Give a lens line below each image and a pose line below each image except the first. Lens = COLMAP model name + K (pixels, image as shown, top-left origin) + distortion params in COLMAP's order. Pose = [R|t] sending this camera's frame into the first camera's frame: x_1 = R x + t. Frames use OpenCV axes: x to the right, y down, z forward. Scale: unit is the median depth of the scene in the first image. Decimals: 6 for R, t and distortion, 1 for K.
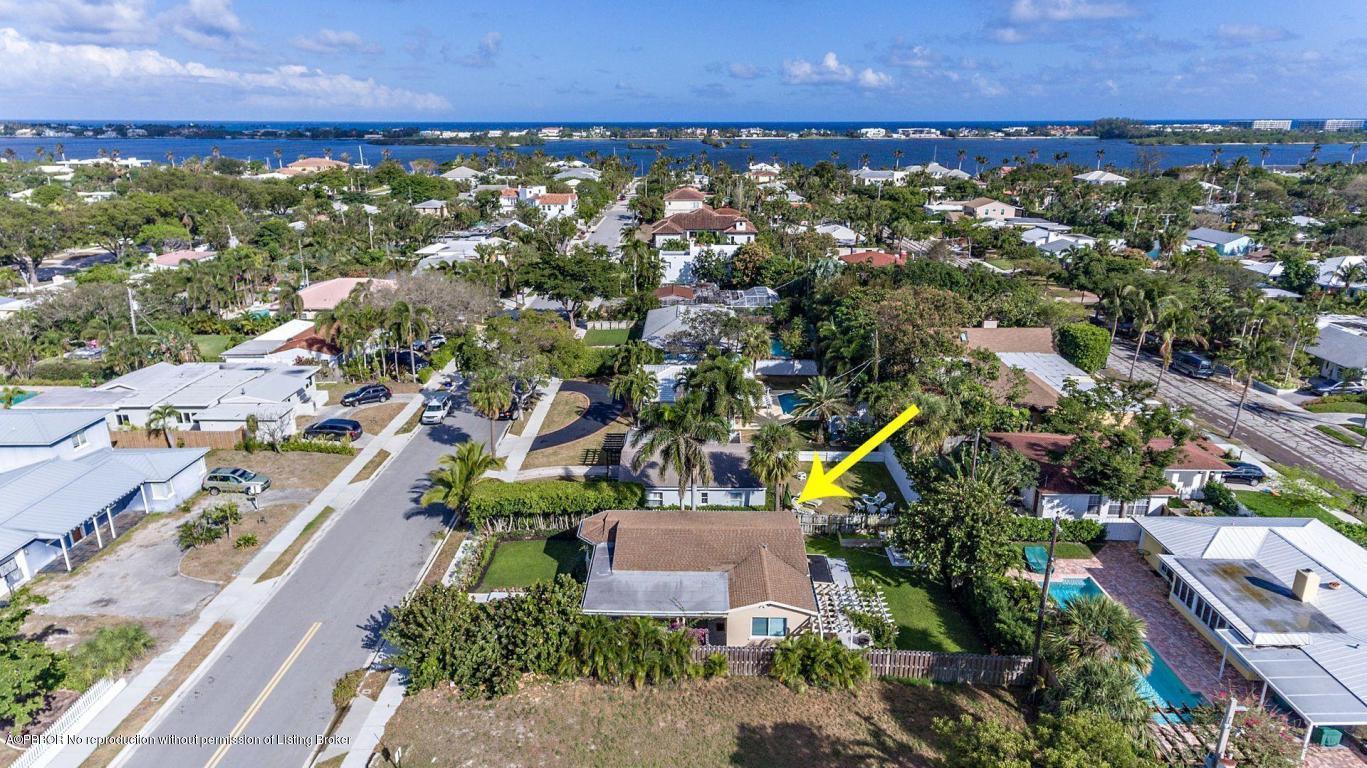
lens RADIAL K [[827.8, 0, 675.3], [0, 827.8, 373.9], [0, 0, 1]] dist [0.031111, -0.008041]
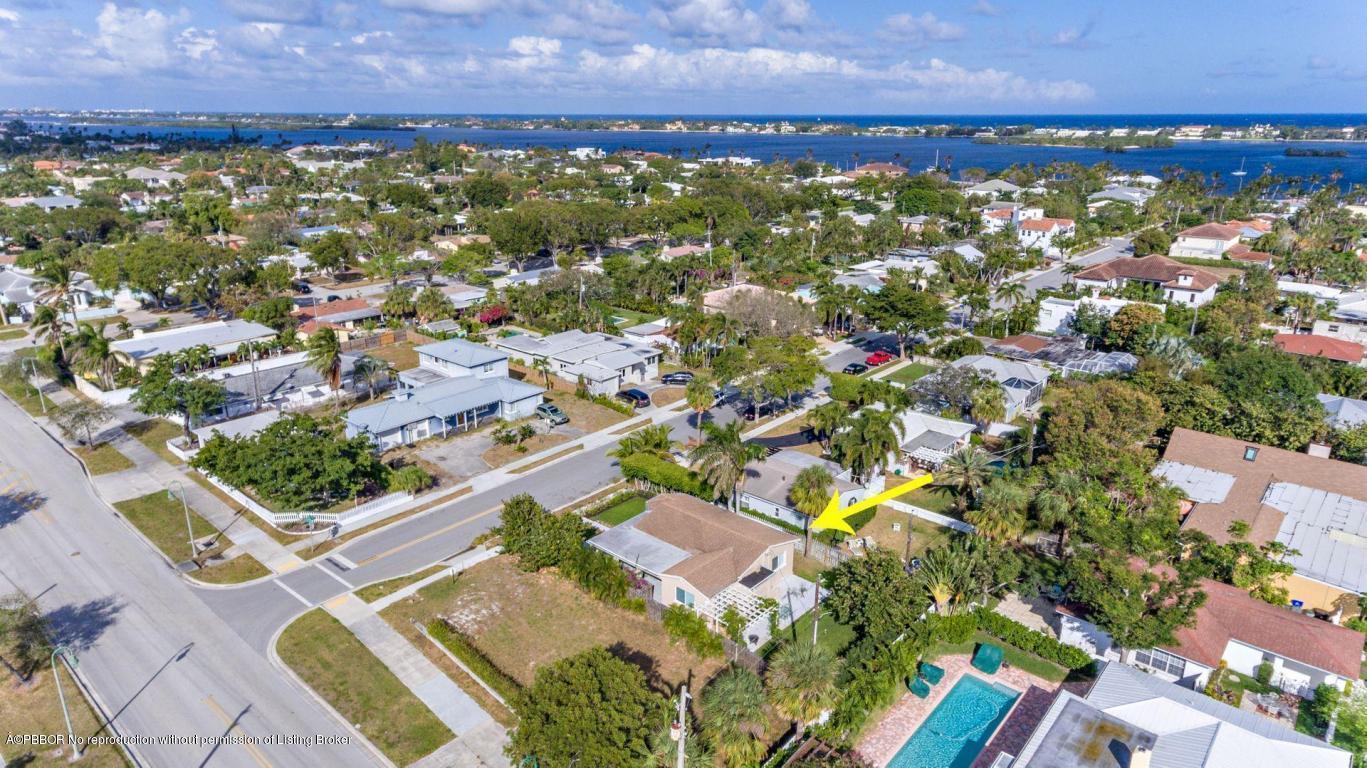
lens RADIAL K [[827.8, 0, 675.2], [0, 827.8, 391.1], [0, 0, 1]] dist [0.031111, -0.008041]
pose [[0.766630, 0.212354, -0.605957, 0.322739], [-0.196345, 0.976053, 0.093645, -0.057591], [0.611332, 0.047186, 0.789967, -0.043143]]
